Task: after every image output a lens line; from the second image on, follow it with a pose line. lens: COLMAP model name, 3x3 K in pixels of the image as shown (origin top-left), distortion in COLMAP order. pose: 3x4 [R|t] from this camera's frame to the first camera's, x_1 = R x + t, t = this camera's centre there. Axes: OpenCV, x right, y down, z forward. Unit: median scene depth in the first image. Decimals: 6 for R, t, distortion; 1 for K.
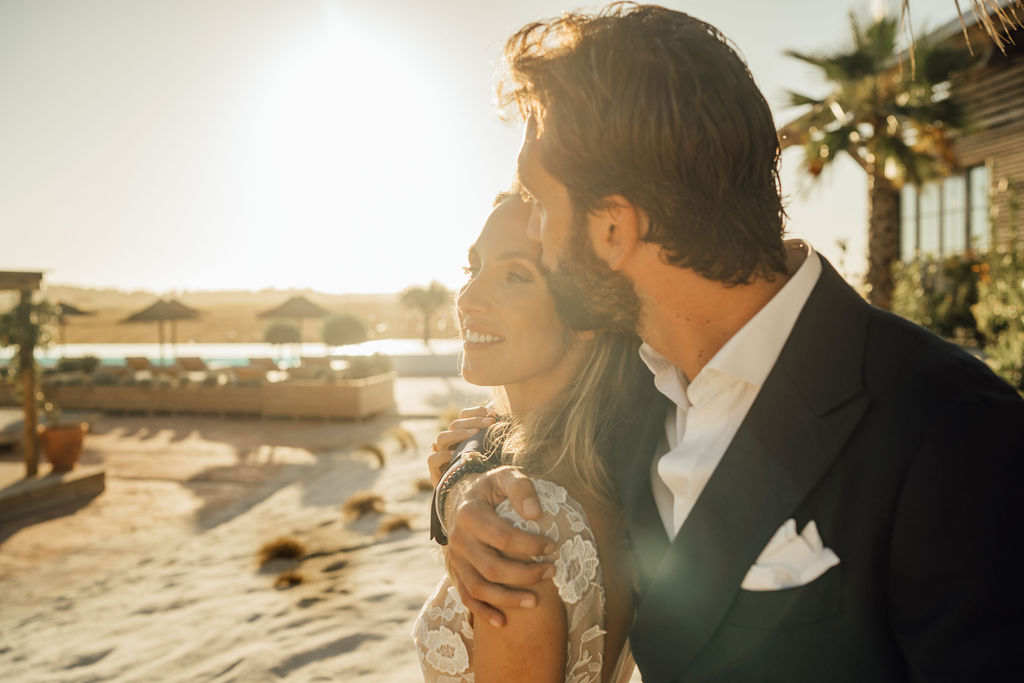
lens RADIAL K [[1028.0, 0, 512.0], [0, 1028.0, 341.5], [0, 0, 1]] dist [-0.122976, 0.151980]
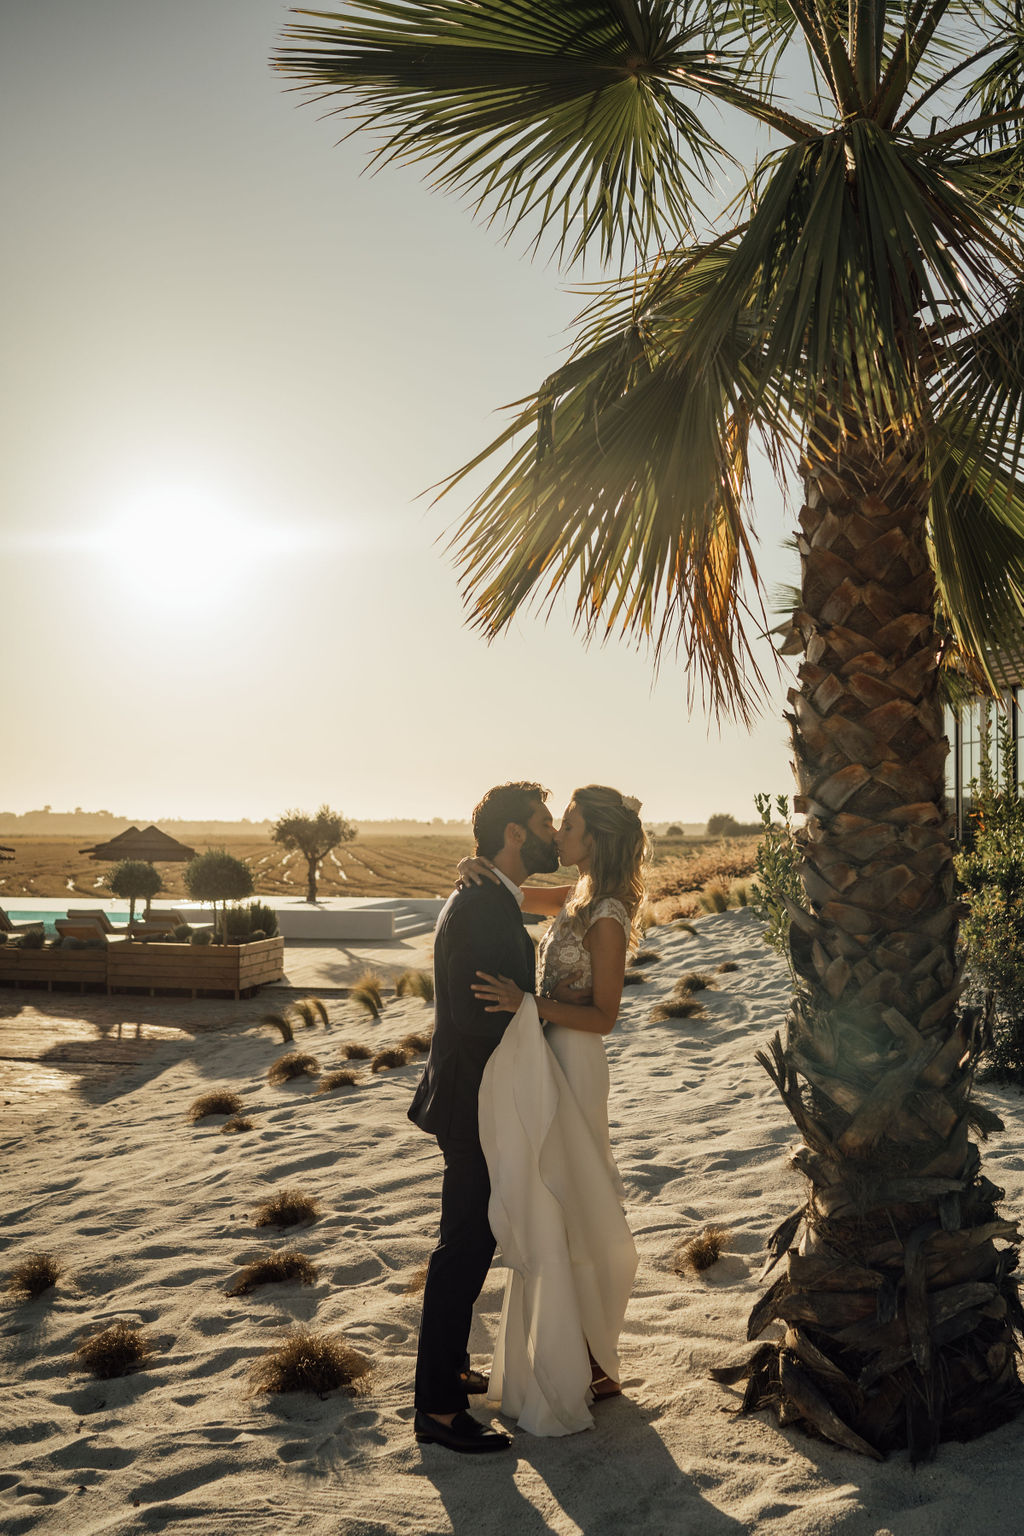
lens RADIAL K [[1541.9, 0, 512.0], [0, 1541.9, 768.0], [0, 0, 1]] dist [-0.122976, 0.151980]
pose [[0.998085, 0.020629, 0.058311, -0.021829], [-0.015413, 0.995955, -0.088527, 0.008573], [-0.059902, 0.087459, 0.994366, -0.208827]]
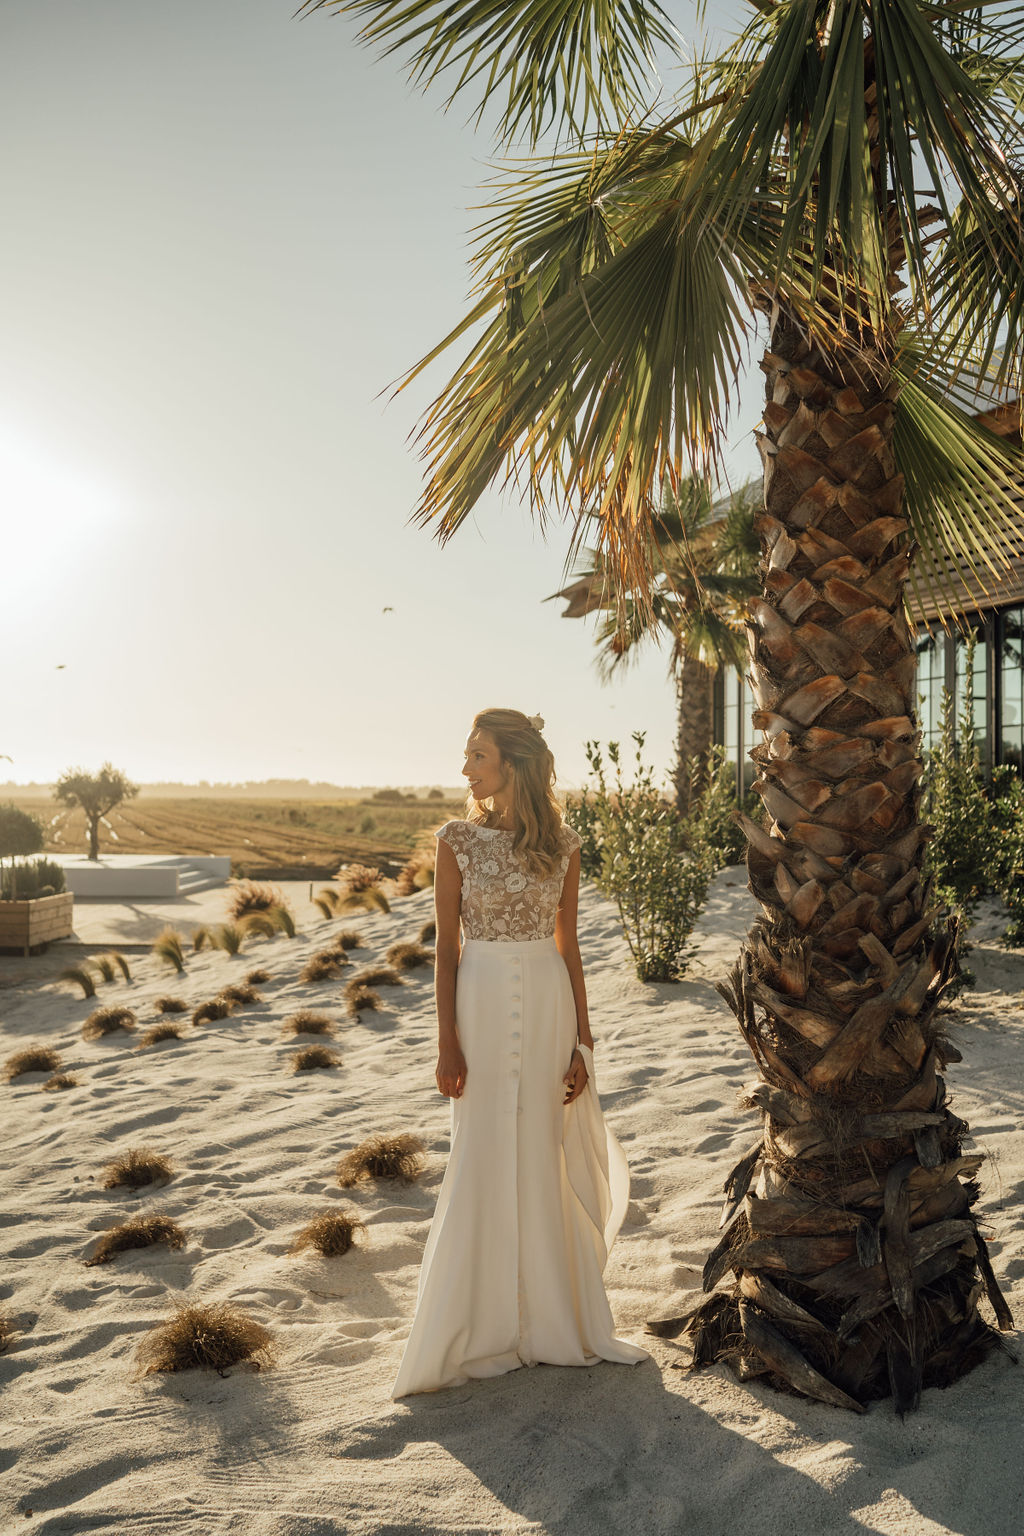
lens RADIAL K [[1488.5, 0, 514.0], [0, 1488.5, 747.2], [0, 0, 1]] dist [-0.124815, 0.160296]
pose [[0.976716, 0.025839, 0.212975, -0.046588], [-0.008799, 0.996710, -0.080571, 0.014640], [-0.214357, 0.076821, 0.973730, -0.173789]]
